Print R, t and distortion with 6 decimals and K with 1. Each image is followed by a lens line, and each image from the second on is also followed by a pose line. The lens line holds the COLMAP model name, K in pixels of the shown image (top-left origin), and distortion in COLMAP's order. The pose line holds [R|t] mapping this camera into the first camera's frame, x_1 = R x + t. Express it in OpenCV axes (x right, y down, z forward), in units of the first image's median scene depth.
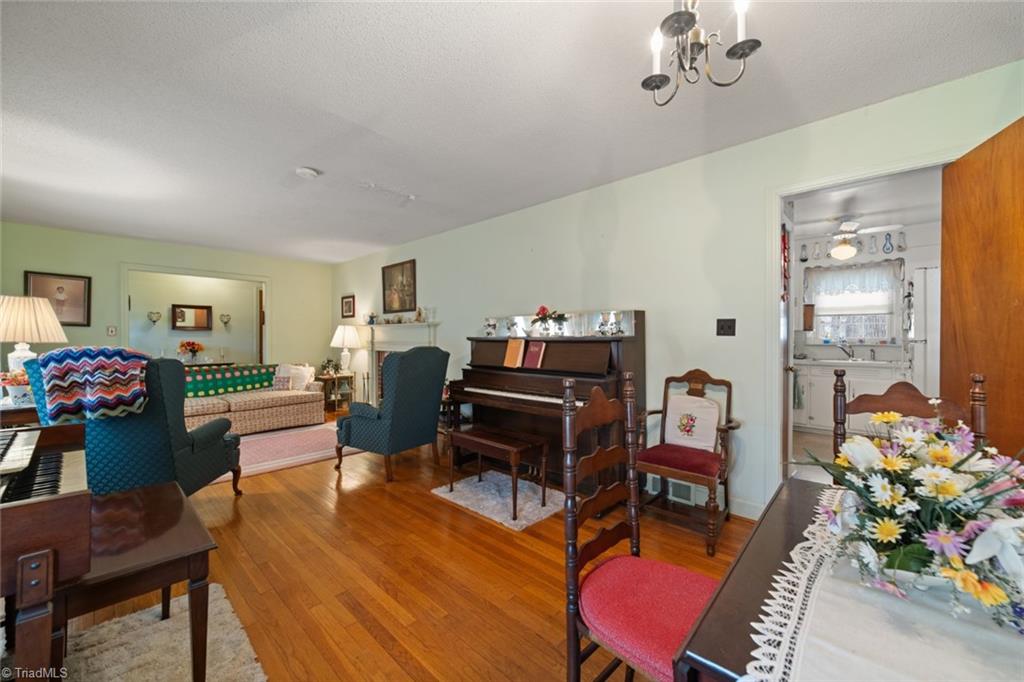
lens RADIAL K [[392.0, 0, 520.6], [0, 392.0, 339.3], [0, 0, 1]] dist [-0.000214, 0.000016]
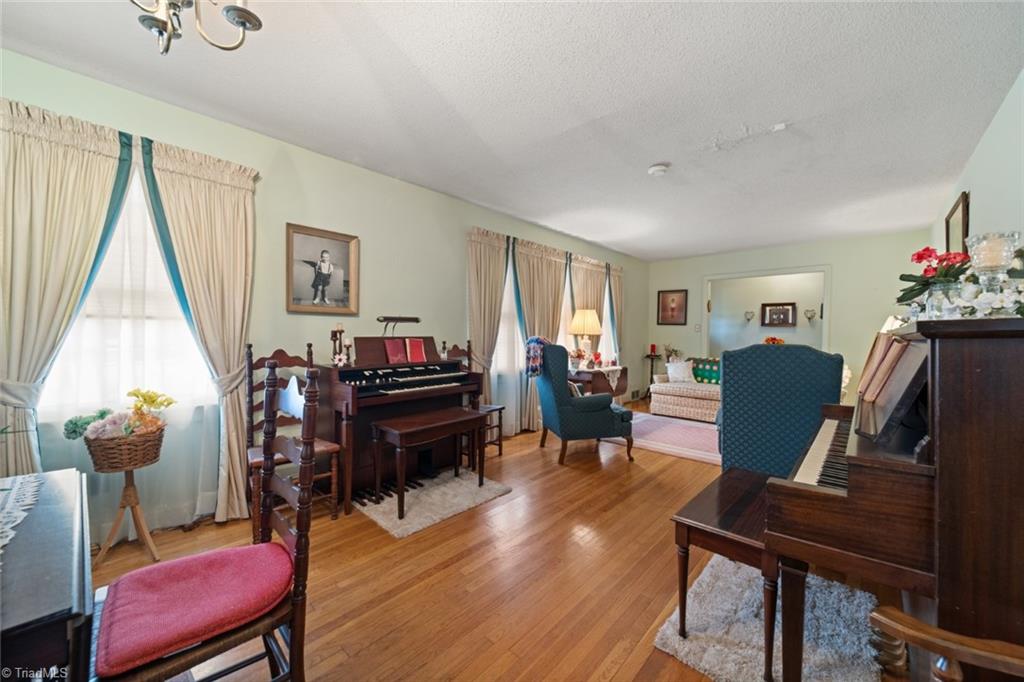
lens RADIAL K [[392.0, 0, 520.6], [0, 392.0, 339.3], [0, 0, 1]] dist [-0.000214, 0.000016]
pose [[0.015573, 0.017876, -0.999719, 0.427129], [-0.011073, 0.999782, 0.017705, 0.001749], [0.999817, 0.010794, 0.015767, 0.554935]]
